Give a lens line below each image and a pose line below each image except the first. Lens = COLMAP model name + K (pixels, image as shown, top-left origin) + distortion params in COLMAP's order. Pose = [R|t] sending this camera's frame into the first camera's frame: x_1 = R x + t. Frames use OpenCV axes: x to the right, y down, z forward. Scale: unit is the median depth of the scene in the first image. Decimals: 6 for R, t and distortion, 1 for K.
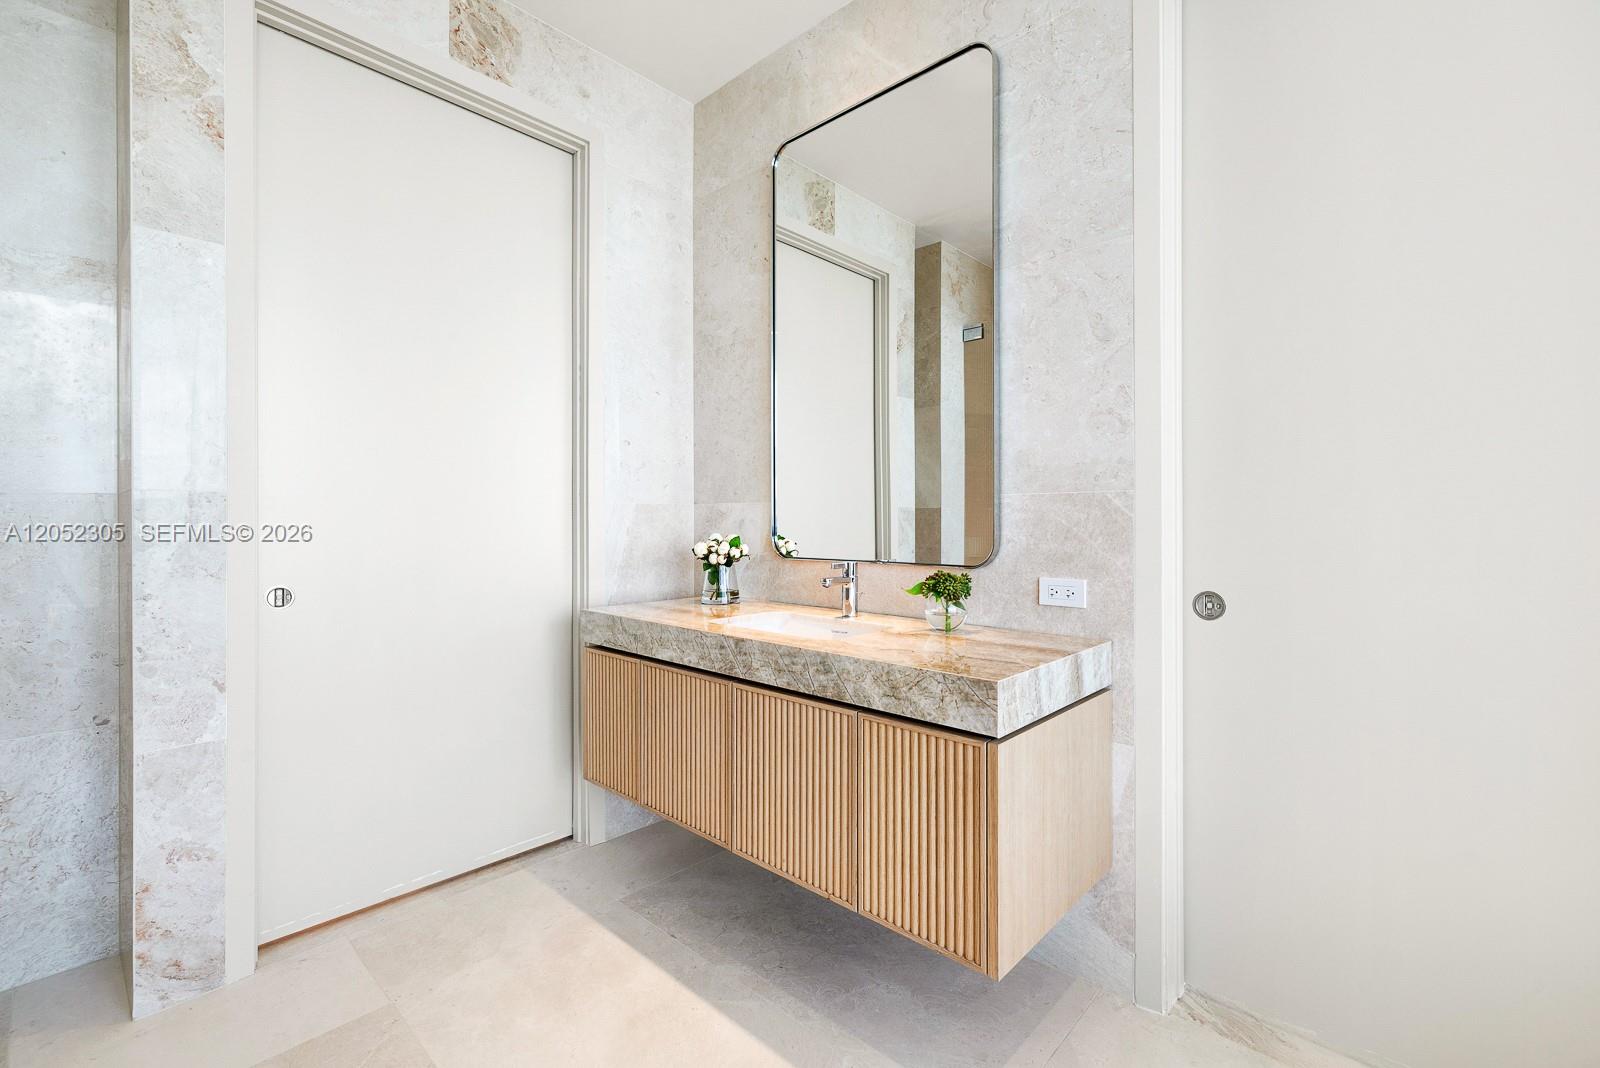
lens RADIAL K [[691.6, 0, 795.8], [0, 691.6, 524.8], [0, 0, 1]] dist [-0.001074, 0.000232]
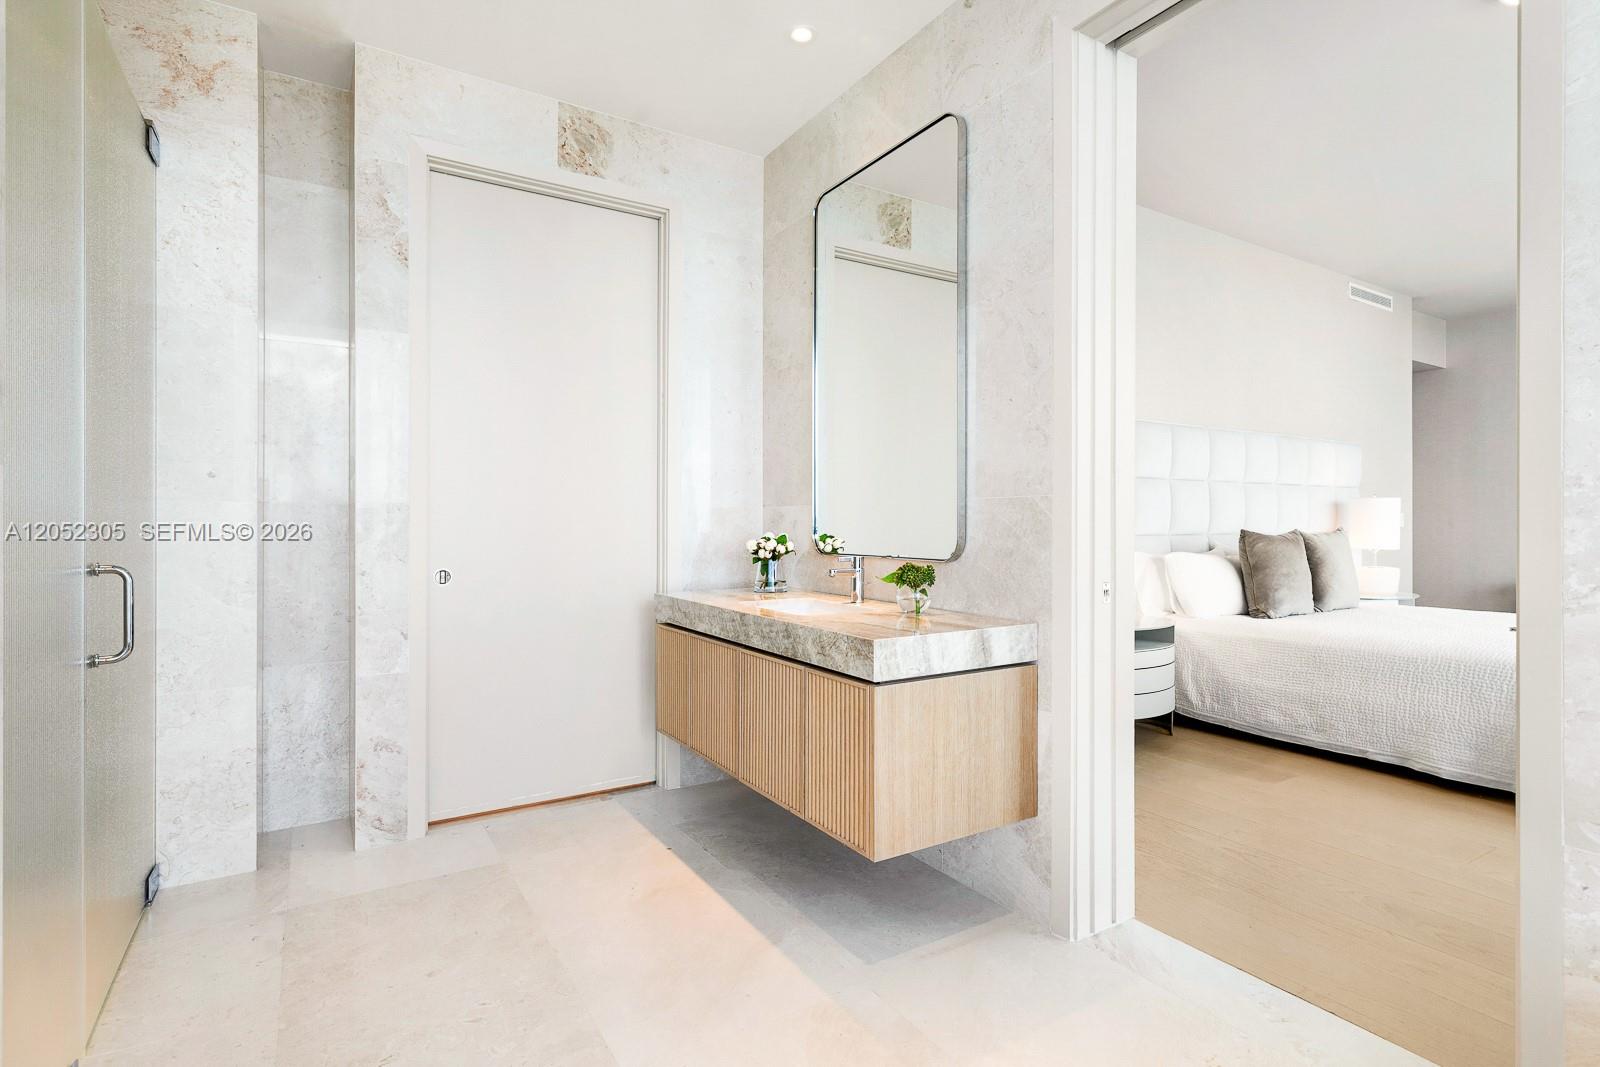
lens RADIAL K [[786.4, 0, 800.0], [0, 786.4, 520.6], [0, 0, 1]] dist [-0.000762, -0.000327]
pose [[0.964850, -0.002802, -0.262785, 0.387096], [0.001136, 0.999978, -0.006490, 0.001666], [0.262797, 0.005964, 0.964833, -0.364122]]
